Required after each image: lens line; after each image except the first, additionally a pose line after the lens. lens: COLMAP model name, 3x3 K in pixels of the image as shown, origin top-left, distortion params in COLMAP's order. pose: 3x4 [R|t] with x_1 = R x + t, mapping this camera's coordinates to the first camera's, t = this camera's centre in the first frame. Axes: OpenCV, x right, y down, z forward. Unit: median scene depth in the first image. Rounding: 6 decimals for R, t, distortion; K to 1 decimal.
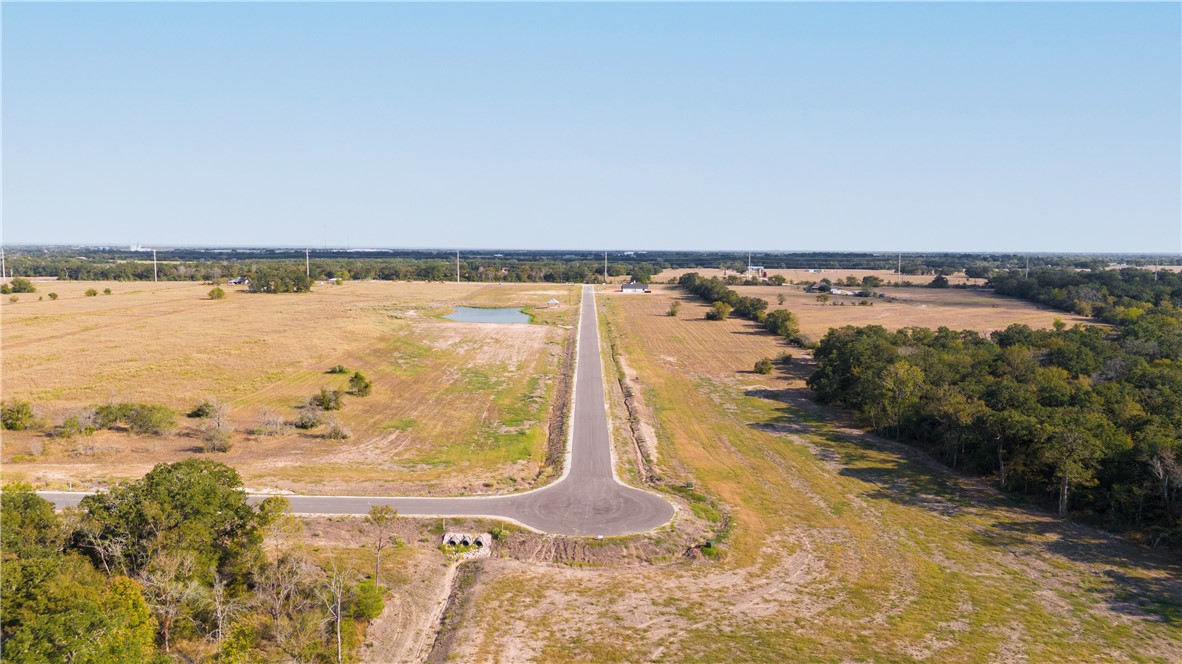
lens RADIAL K [[828.3, 0, 591.0], [0, 828.3, 332.0], [0, 0, 1]] dist [0.066516, -0.066315]
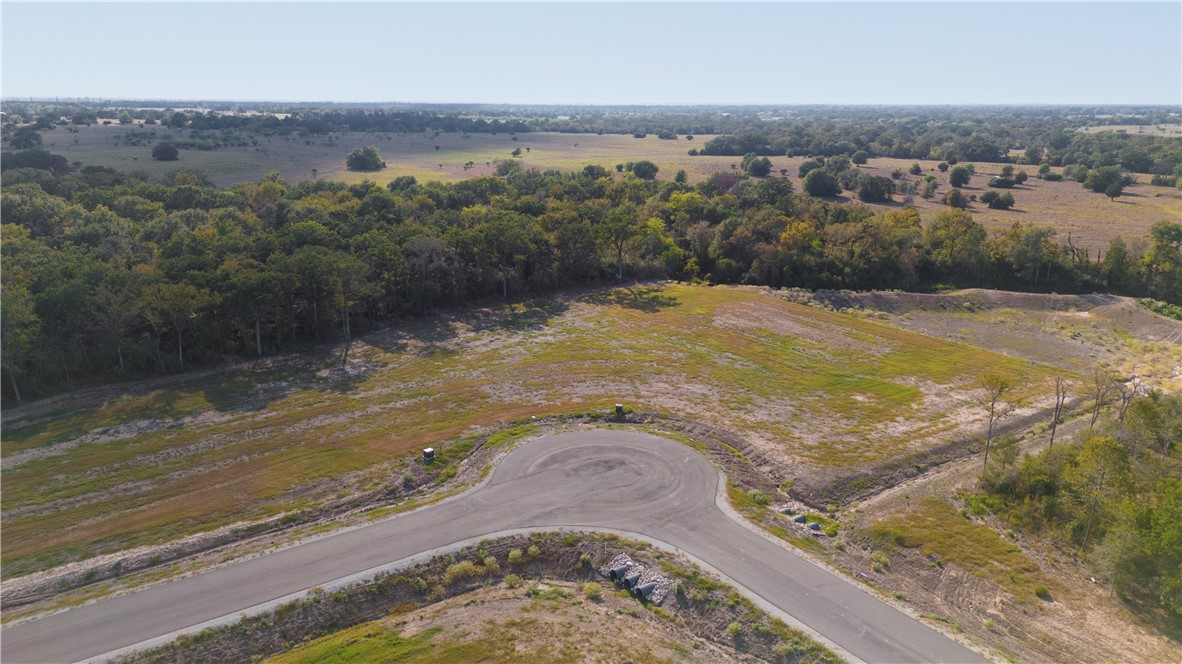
lens RADIAL K [[828.3, 0, 591.0], [0, 828.3, 332.0], [0, 0, 1]] dist [0.066516, -0.066315]
pose [[-0.579310, -0.227414, 0.782741, -0.462762], [0.071870, 0.942300, 0.326963, -0.121373], [-0.811933, 0.245669, -0.529540, 1.199061]]
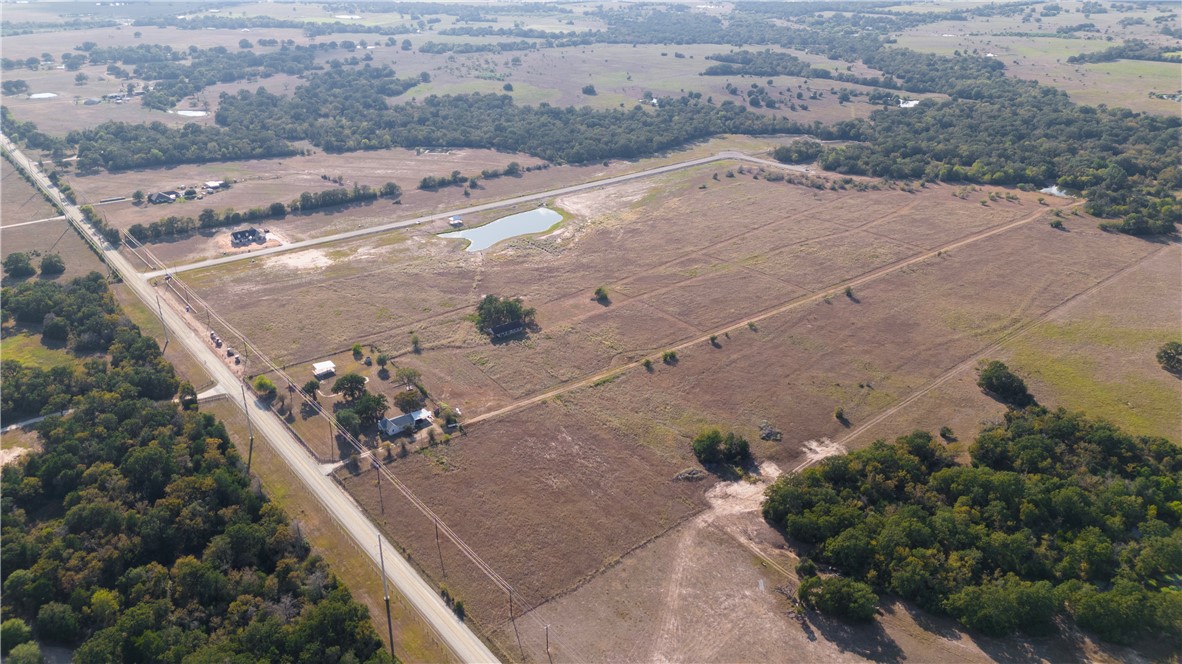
lens RADIAL K [[818.3, 0, 590.1], [0, 818.3, 351.4], [0, 0, 1]] dist [0.091974, -0.101851]
pose [[-0.640563, -0.356482, 0.680146, -4.201676], [0.069047, 0.855391, 0.513361, -1.868858], [-0.764795, 0.375802, -0.523318, 5.651475]]
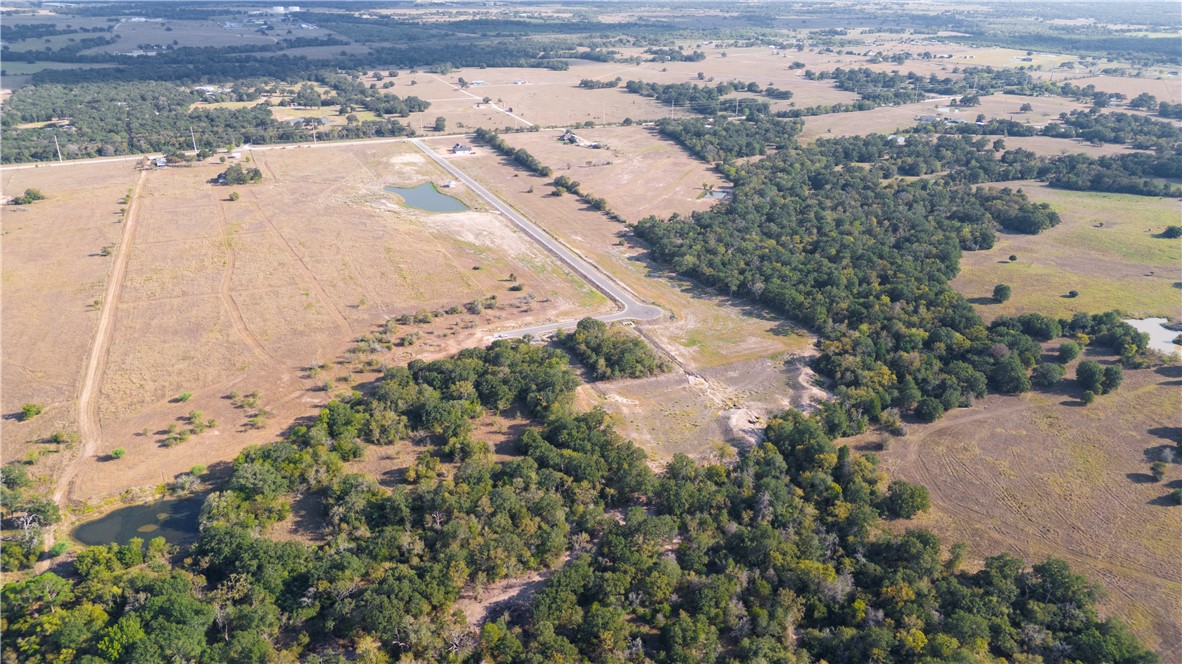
lens RADIAL K [[818.3, 0, 590.1], [0, 818.3, 351.4], [0, 0, 1]] dist [0.091974, -0.101851]
pose [[0.904527, -0.180963, 0.386113, -1.751599], [0.040544, 0.937879, 0.344585, -0.981431], [-0.424484, -0.296032, 0.855674, -2.375330]]
